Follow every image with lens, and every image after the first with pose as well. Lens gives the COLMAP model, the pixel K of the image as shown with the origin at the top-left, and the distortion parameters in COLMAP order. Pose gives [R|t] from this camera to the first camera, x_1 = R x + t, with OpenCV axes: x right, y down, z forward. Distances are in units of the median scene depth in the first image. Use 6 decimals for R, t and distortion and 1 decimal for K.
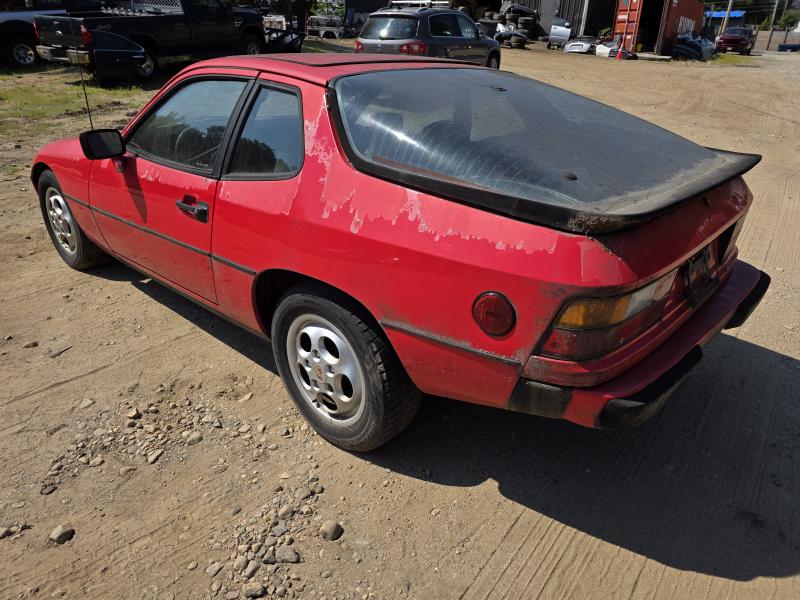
lens RADIAL K [[546.5, 0, 400.0], [0, 546.5, 300.0], [0, 0, 1]] dist [0.069718, -0.064094]
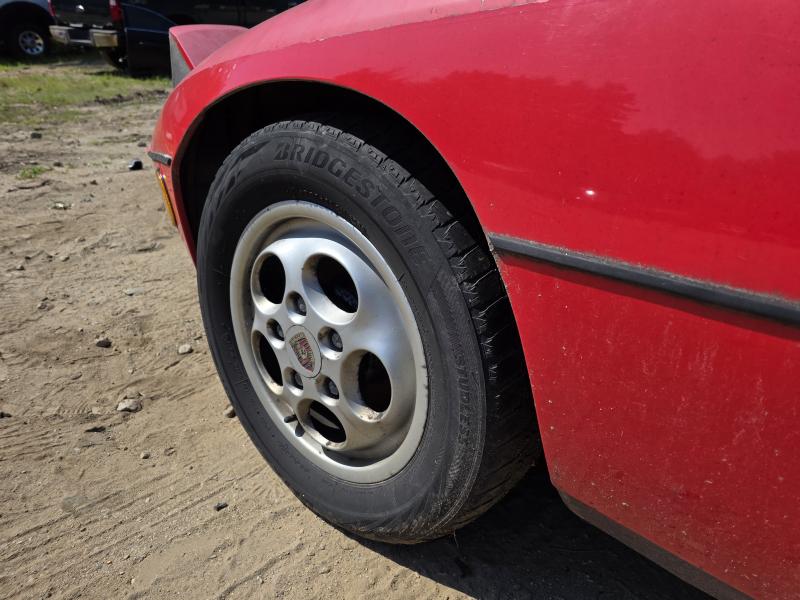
lens RADIAL K [[546.5, 0, 400.0], [0, 546.5, 300.0], [0, 0, 1]] dist [0.069718, -0.064094]
pose [[0.999879, 0.010260, 0.011716, -0.161157], [-0.009873, 0.999417, -0.032687, -0.043187], [-0.012044, 0.032567, 0.999397, 0.214580]]
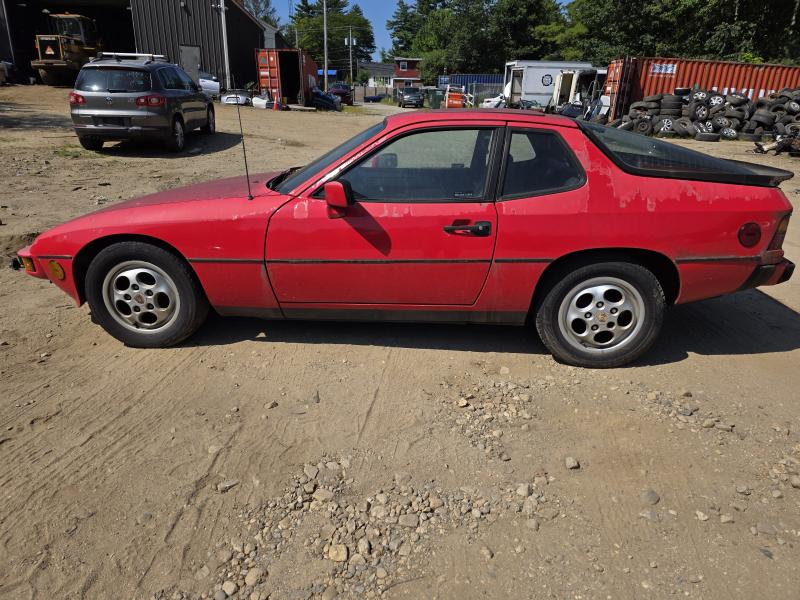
lens RADIAL K [[546.5, 0, 400.0], [0, 546.5, 300.0], [0, 0, 1]] dist [0.069718, -0.064094]
pose [[0.786829, -0.219433, 0.576845, -0.222504], [0.263963, 0.964509, 0.006850, -0.010038], [-0.557875, 0.146876, 0.816825, 0.013983]]
